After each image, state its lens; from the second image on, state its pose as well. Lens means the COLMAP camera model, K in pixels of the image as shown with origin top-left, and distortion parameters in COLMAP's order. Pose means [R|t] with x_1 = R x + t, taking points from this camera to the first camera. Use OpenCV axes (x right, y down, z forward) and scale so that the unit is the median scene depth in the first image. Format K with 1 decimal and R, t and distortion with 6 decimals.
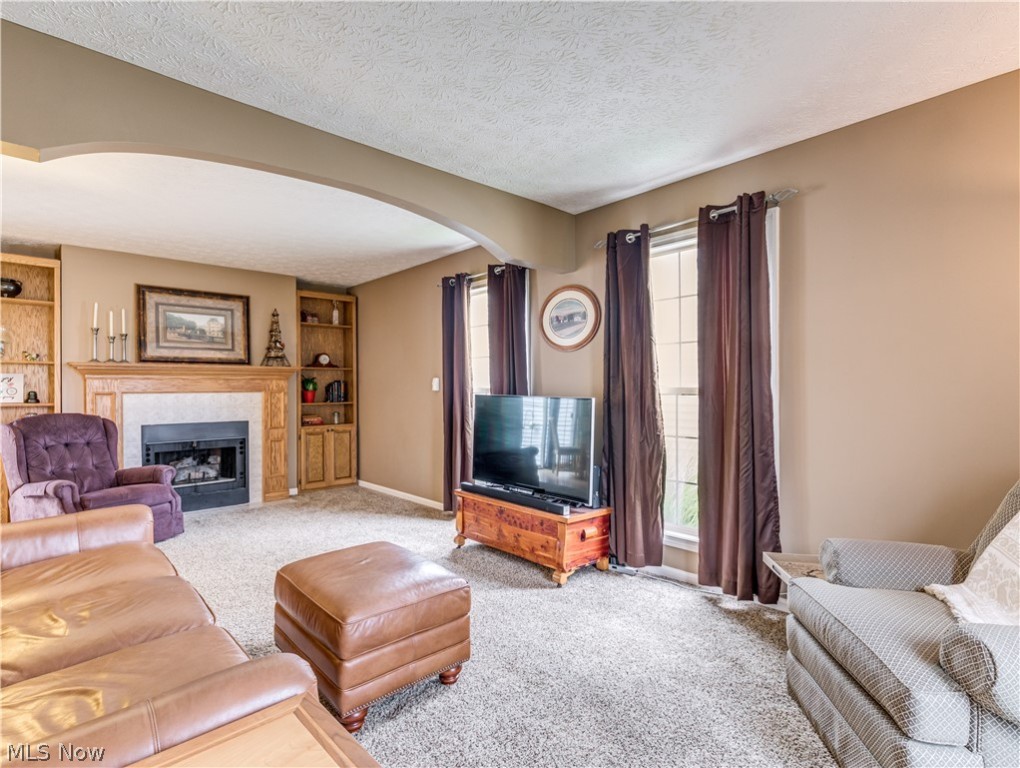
lens RADIAL K [[511.6, 0, 510.0], [0, 511.6, 384.0], [0, 0, 1]] dist [-0.001067, -0.000018]
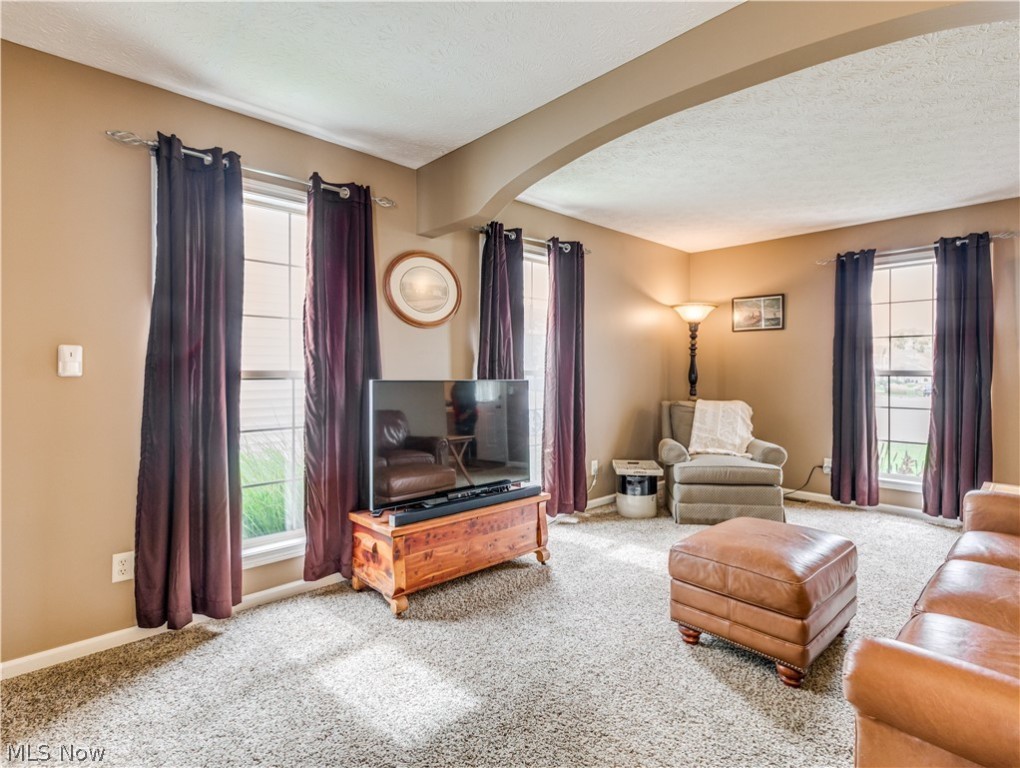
lens RADIAL K [[528.3, 0, 510.1], [0, 528.3, 365.8], [0, 0, 1]] dist [0.051696, 0.000287]
pose [[-0.017967, 0.011706, 0.999770, -0.832326], [-0.010244, 0.999877, -0.011891, 0.009368], [-0.999786, -0.010456, -0.017845, 0.932000]]
